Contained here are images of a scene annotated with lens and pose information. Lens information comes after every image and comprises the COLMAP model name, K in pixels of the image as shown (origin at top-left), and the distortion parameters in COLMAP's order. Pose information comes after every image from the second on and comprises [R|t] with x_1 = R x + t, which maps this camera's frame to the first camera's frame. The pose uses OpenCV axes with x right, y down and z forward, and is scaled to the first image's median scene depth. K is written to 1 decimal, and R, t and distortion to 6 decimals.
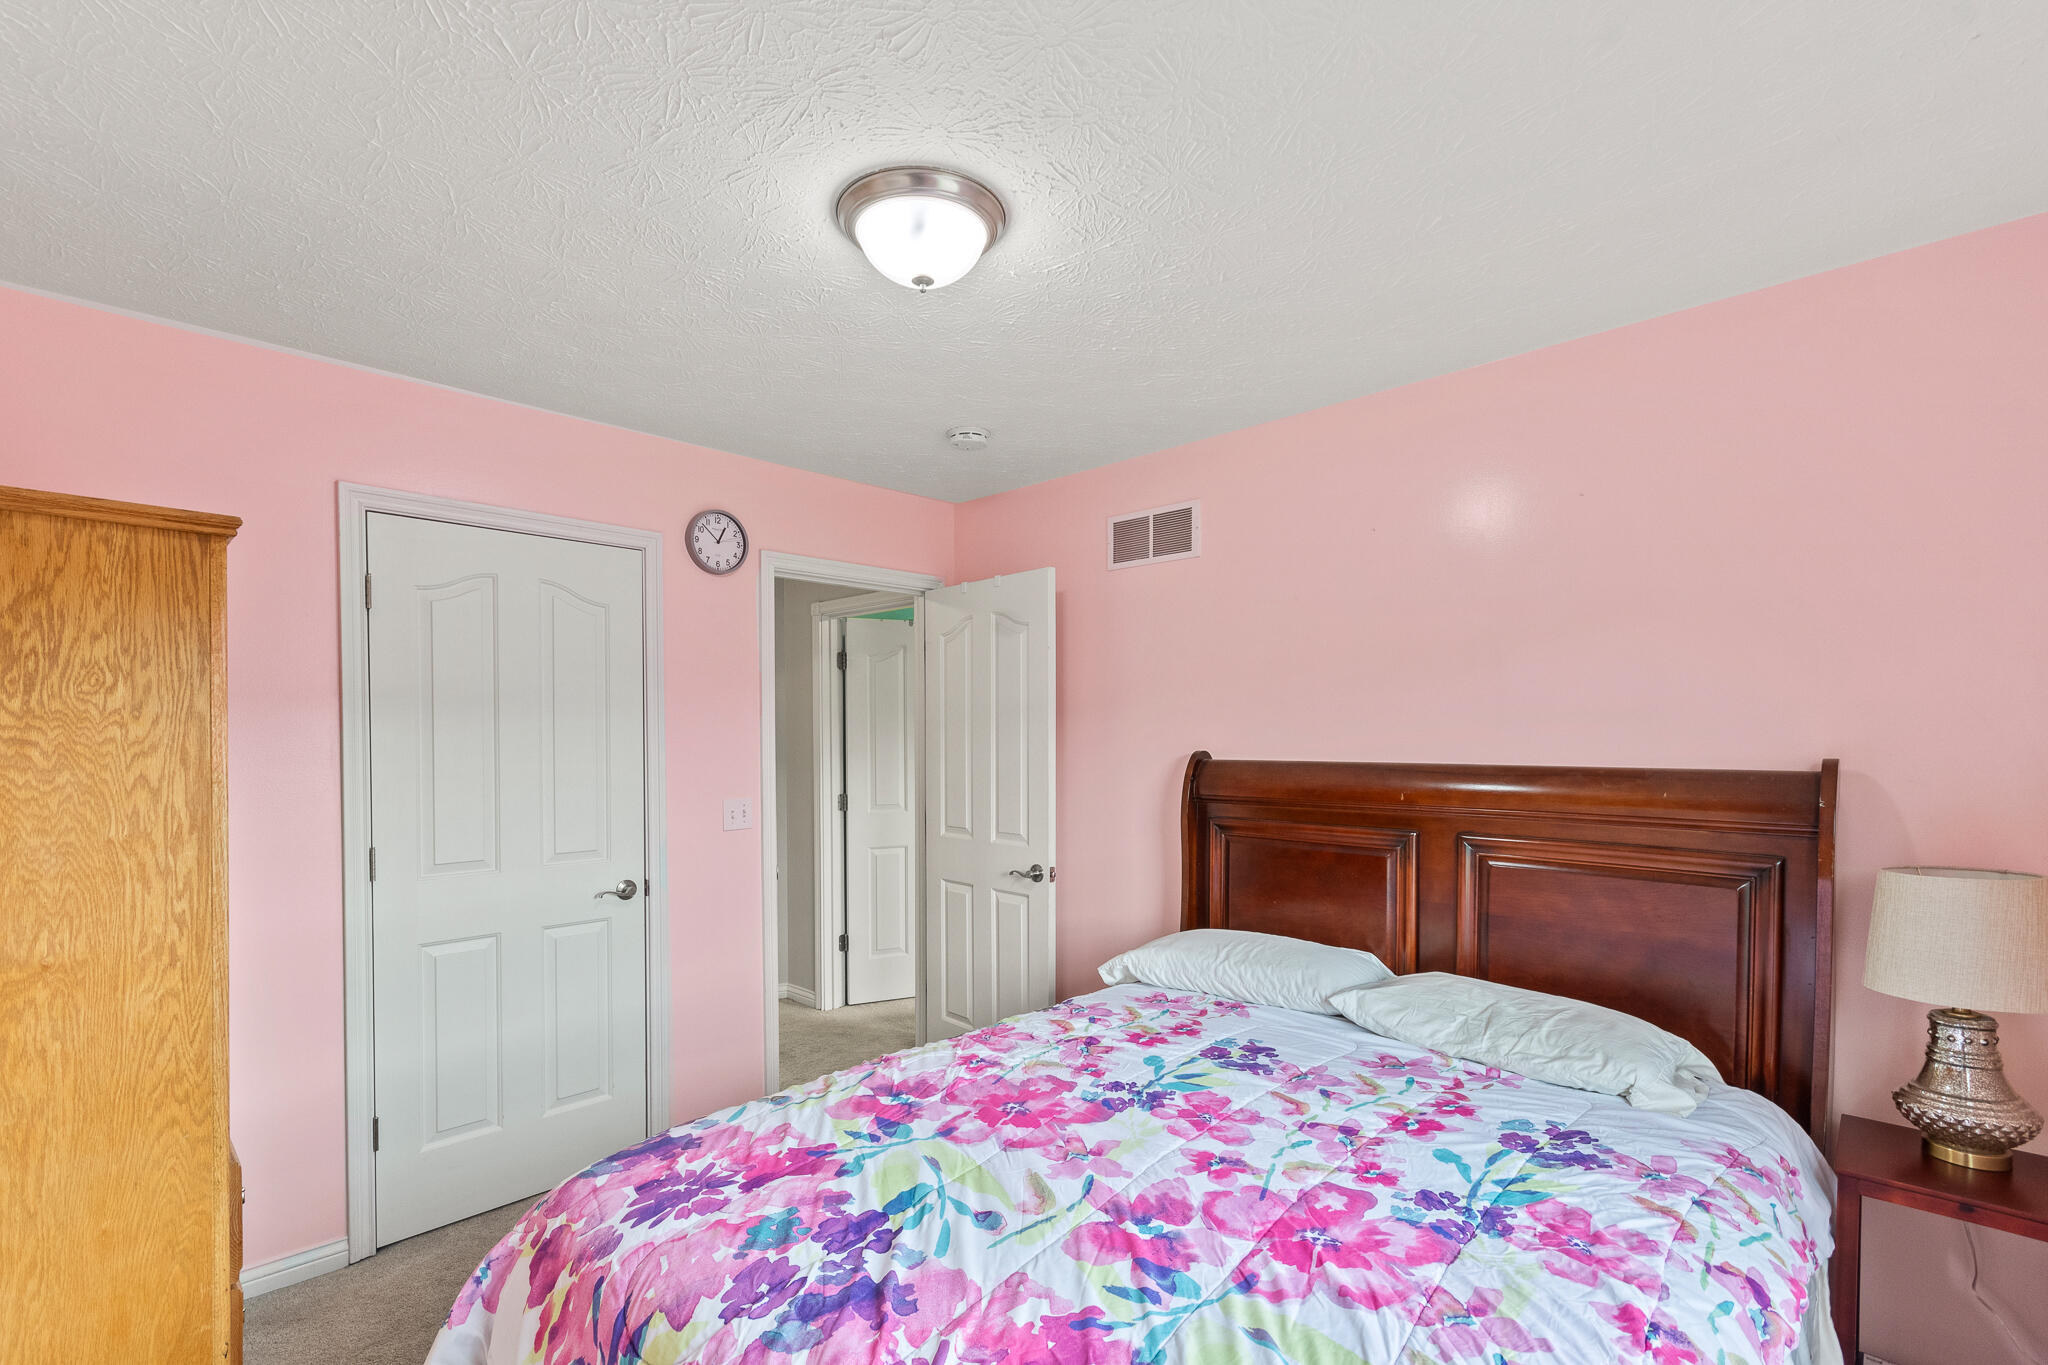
lens RADIAL K [[897.3, 0, 1012.6], [0, 897.3, 718.6], [0, 0, 1]] dist [0.013528, 0.000175]
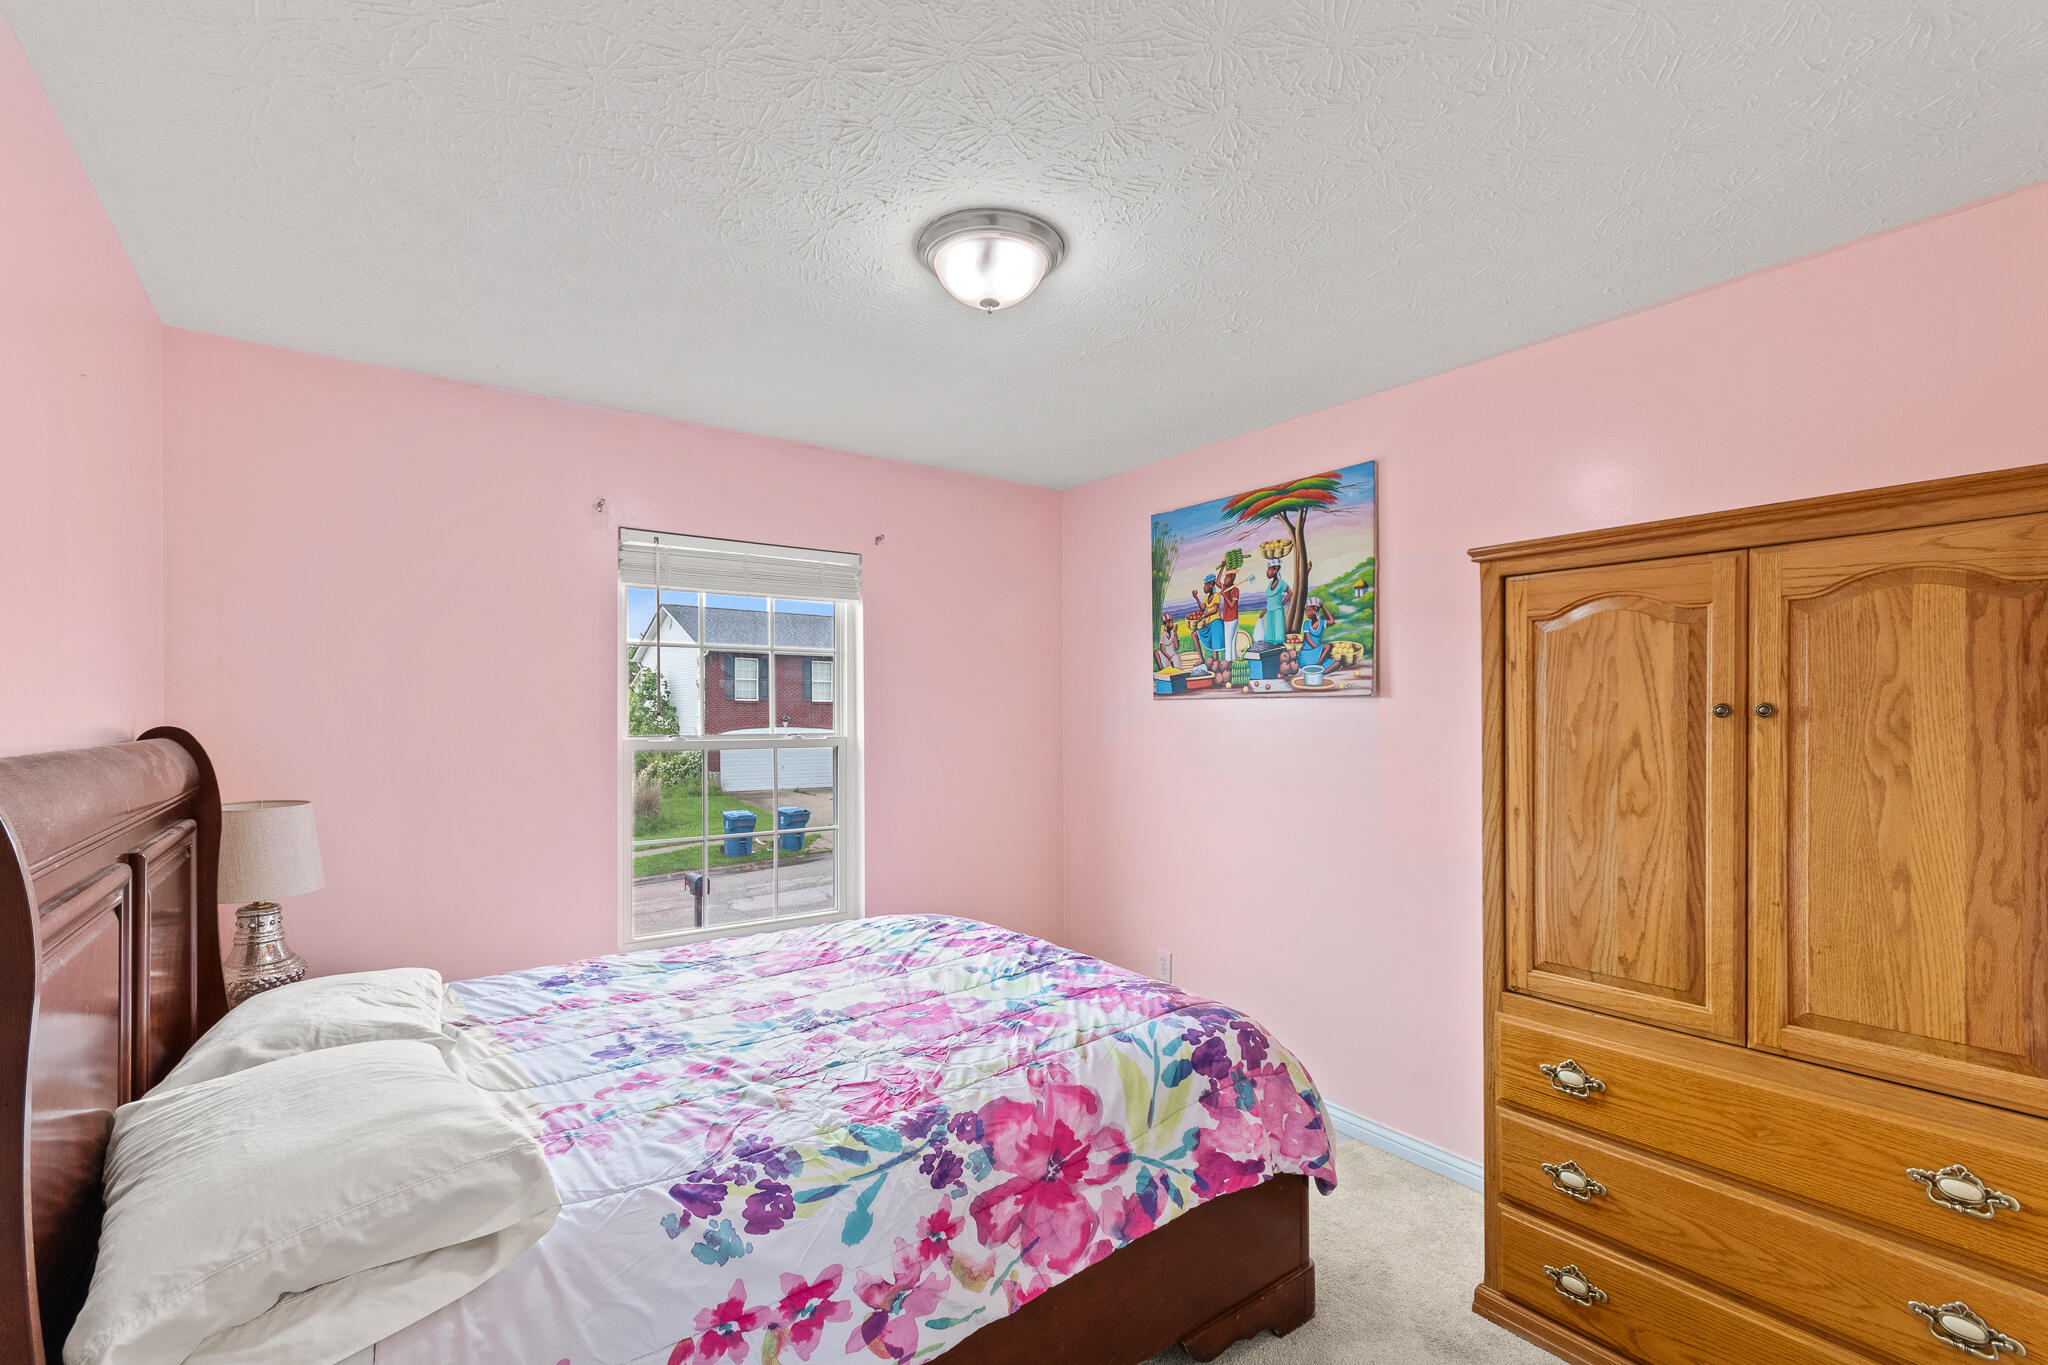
lens RADIAL K [[897.3, 0, 1012.6], [0, 897.3, 718.6], [0, 0, 1]] dist [0.013528, 0.000175]
pose [[-0.986900, 0.005166, 0.161253, -0.358377], [0.004046, 0.999965, -0.007269, 0.055749], [-0.161285, -0.006521, -0.986886, 2.455359]]
